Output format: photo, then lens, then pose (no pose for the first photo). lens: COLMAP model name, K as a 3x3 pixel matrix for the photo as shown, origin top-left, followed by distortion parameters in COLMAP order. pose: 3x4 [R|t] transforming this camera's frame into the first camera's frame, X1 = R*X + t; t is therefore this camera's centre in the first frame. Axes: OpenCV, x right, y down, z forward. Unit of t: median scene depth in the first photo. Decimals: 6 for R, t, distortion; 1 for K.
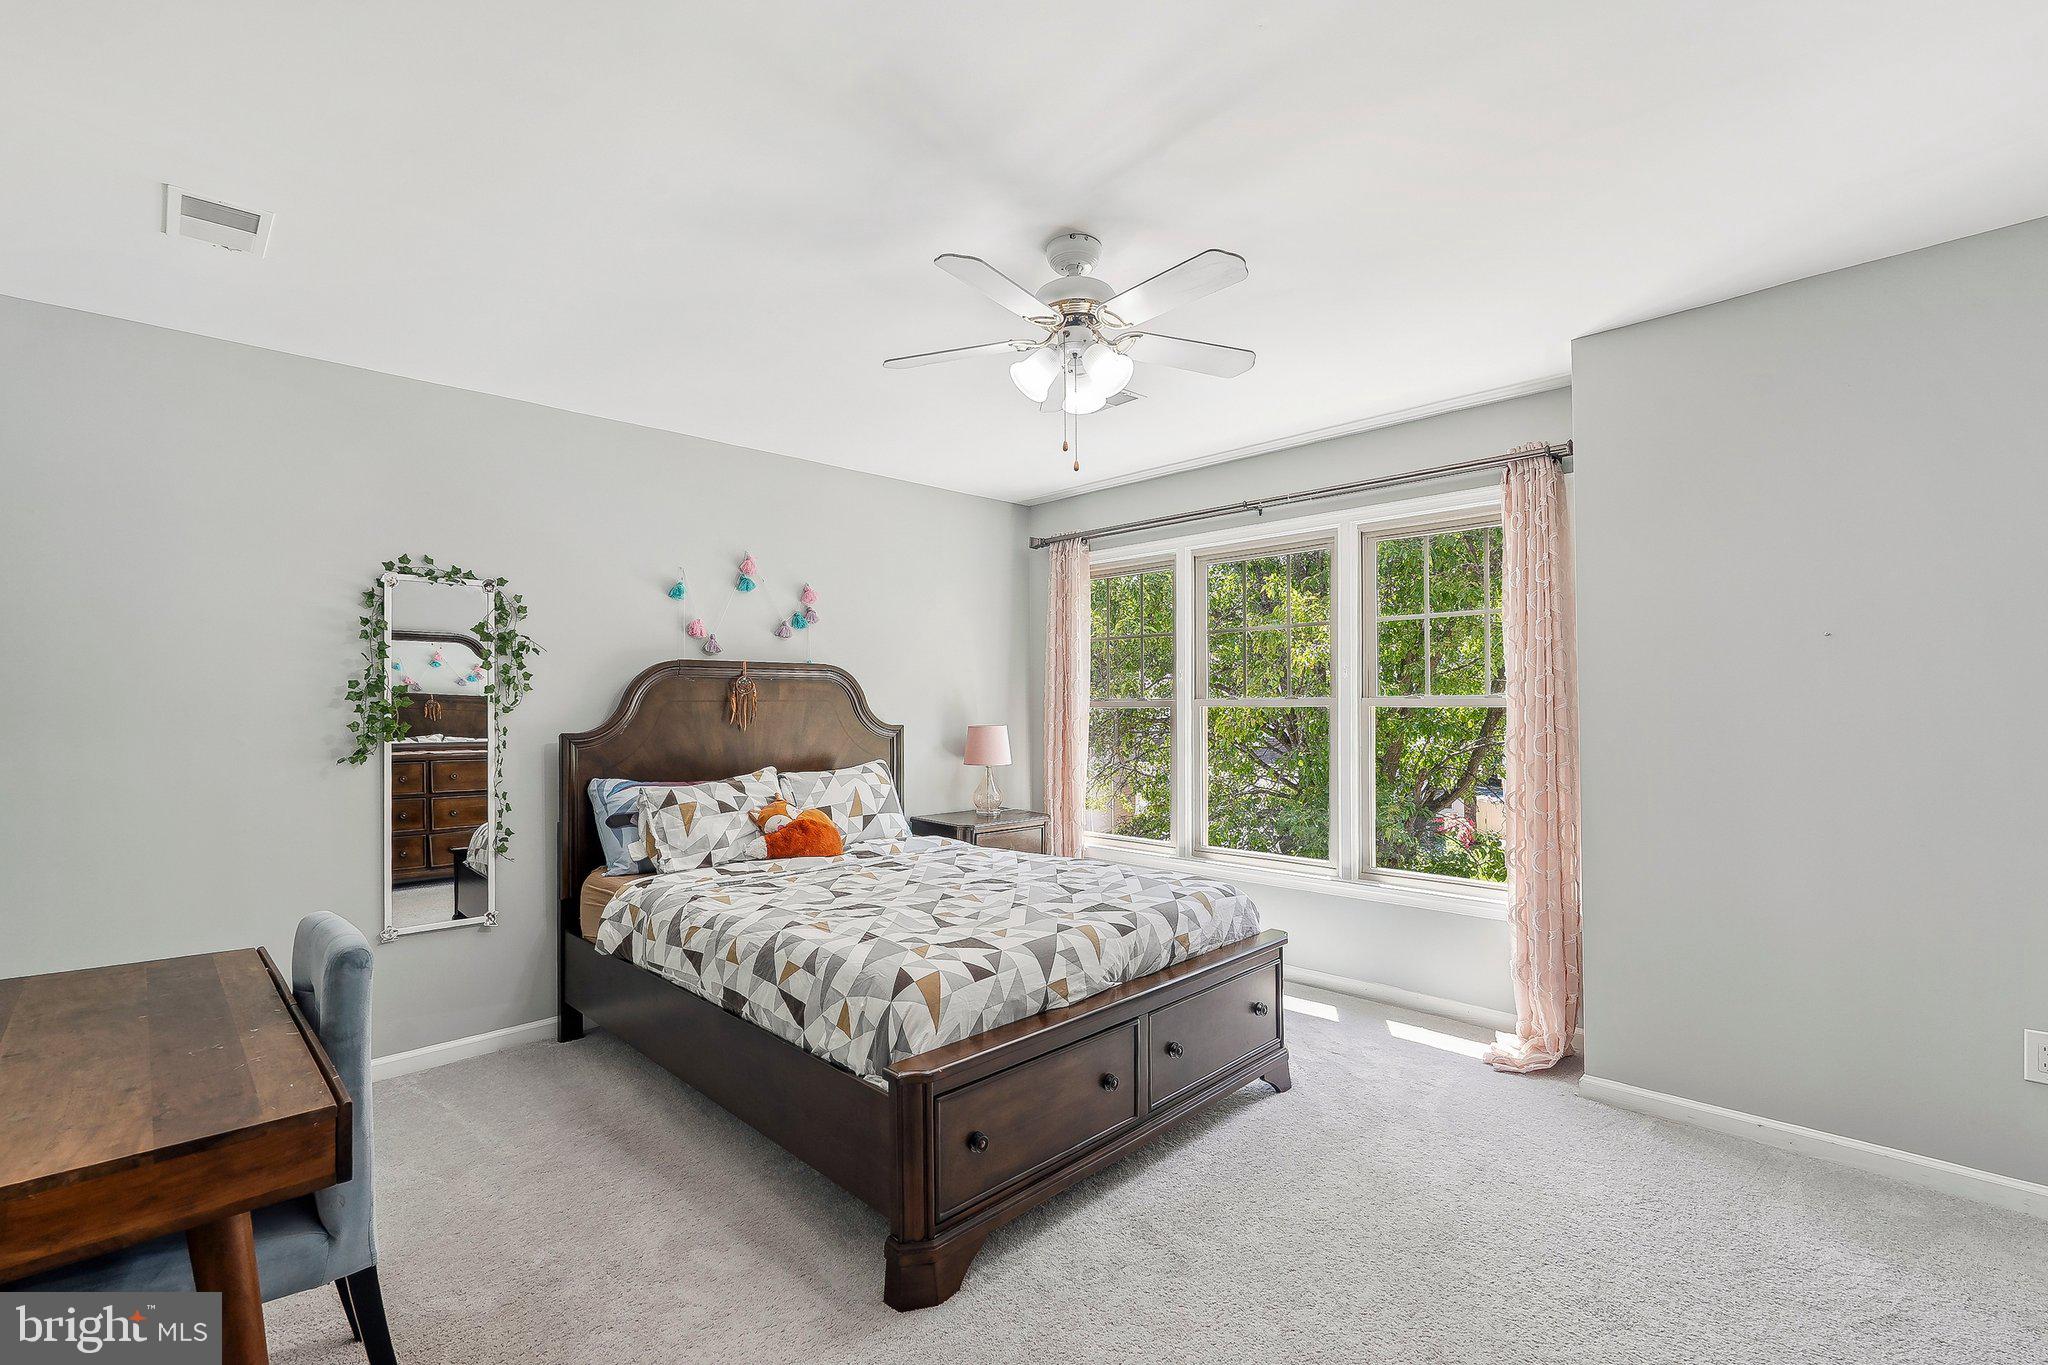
lens RADIAL K [[893.6, 0, 1004.1], [0, 893.6, 693.9], [0, 0, 1]] dist [-0.006849, 0.000622]
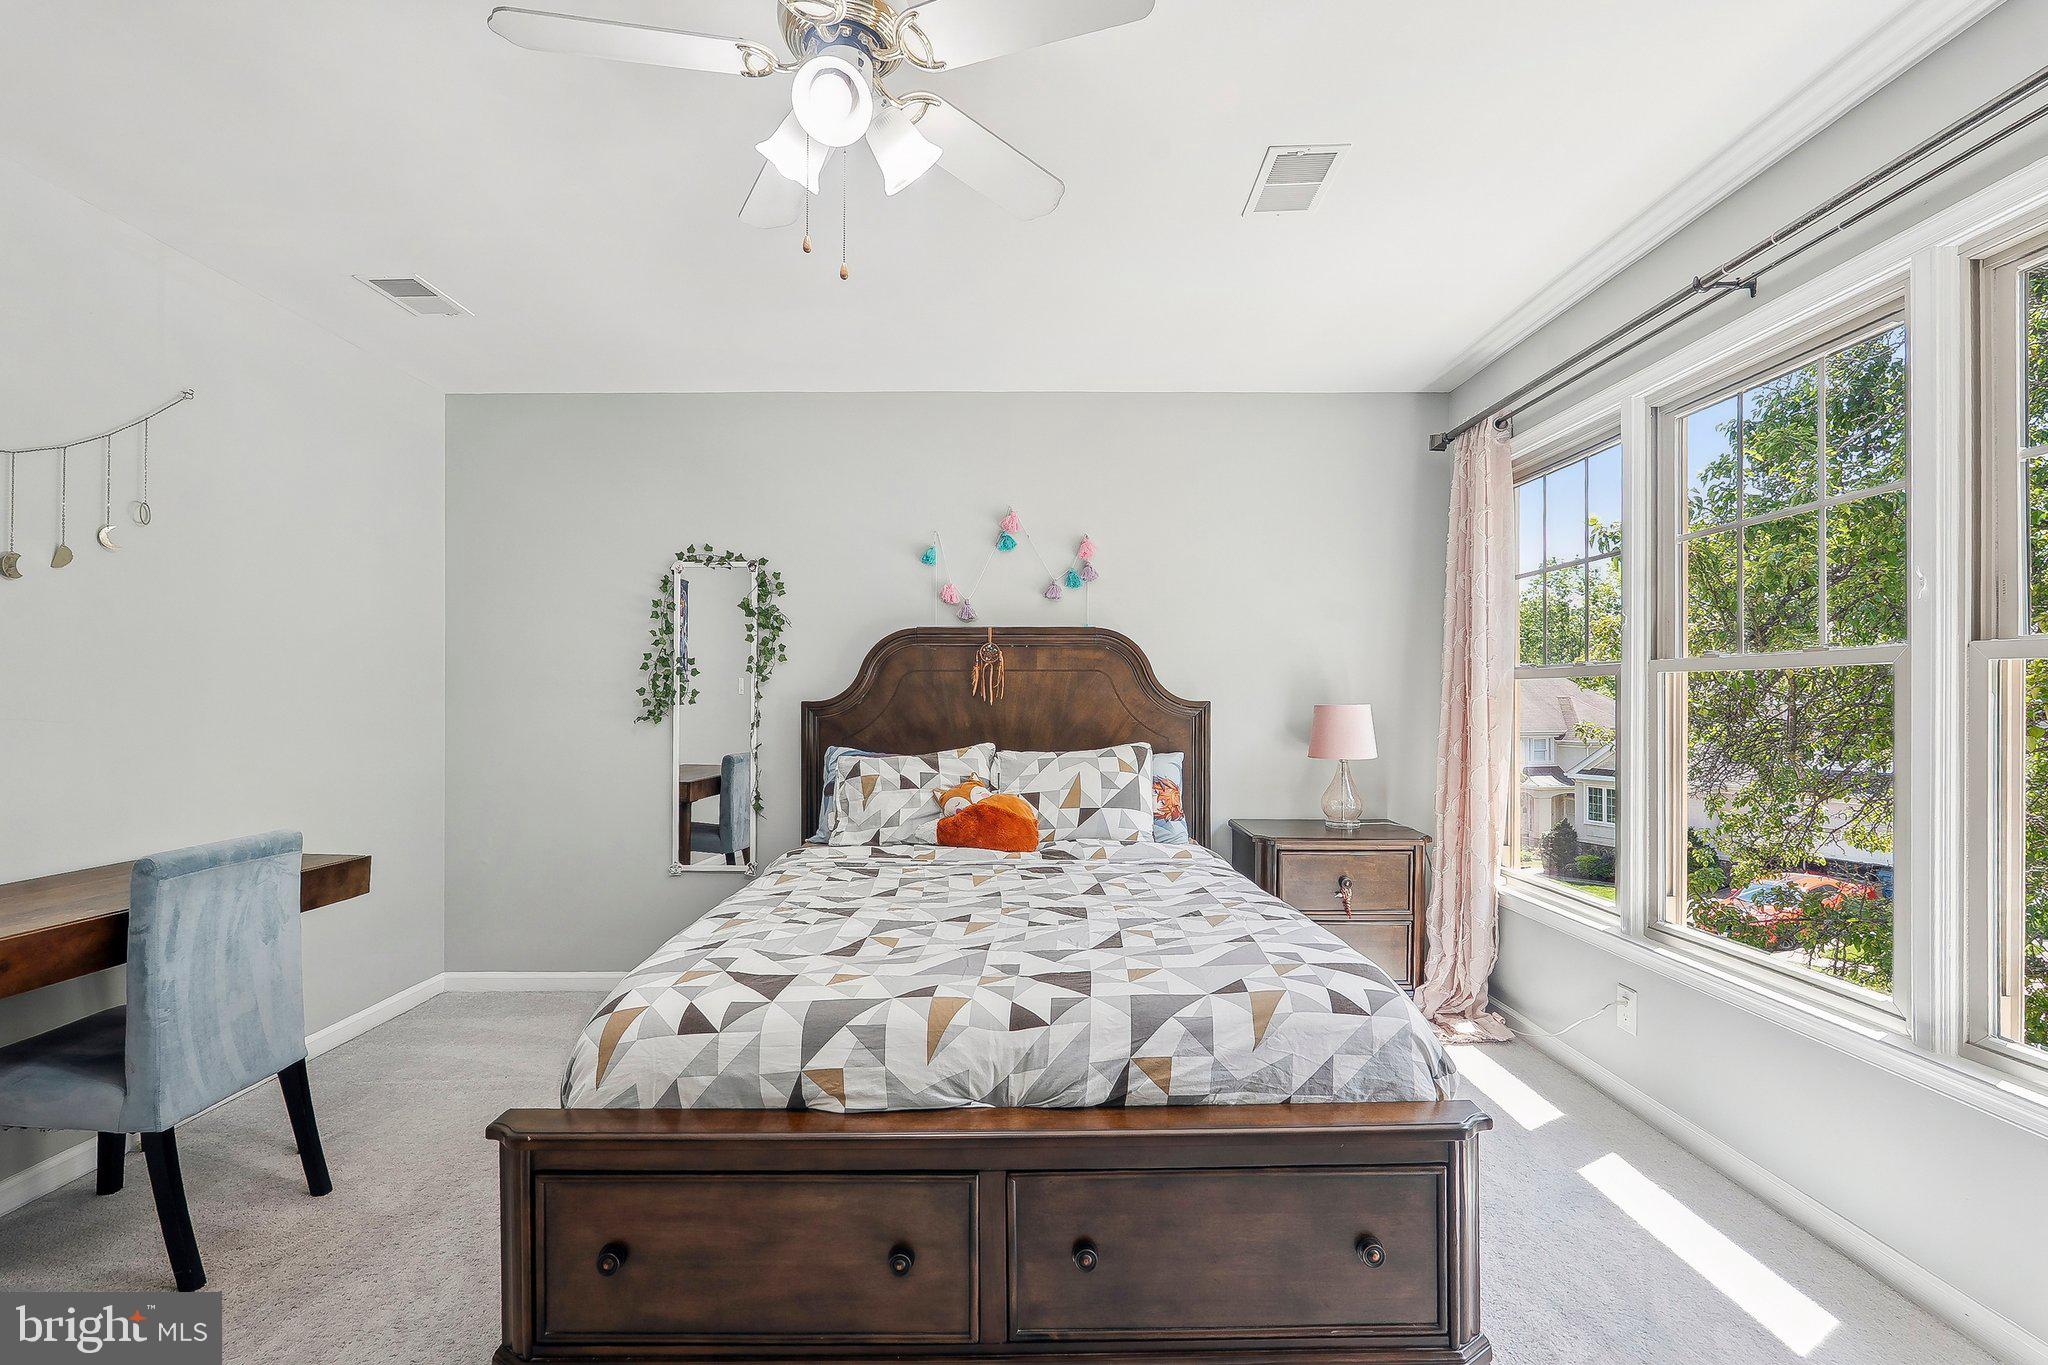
lens RADIAL K [[893.6, 0, 1028.6], [0, 893.6, 684.5], [0, 0, 1]] dist [-0.006849, 0.000622]
pose [[0.727625, -0.003715, -0.685965, 0.416183], [0.004041, 0.999991, -0.001130, 0.026989], [0.685963, -0.001950, 0.727634, 0.420810]]
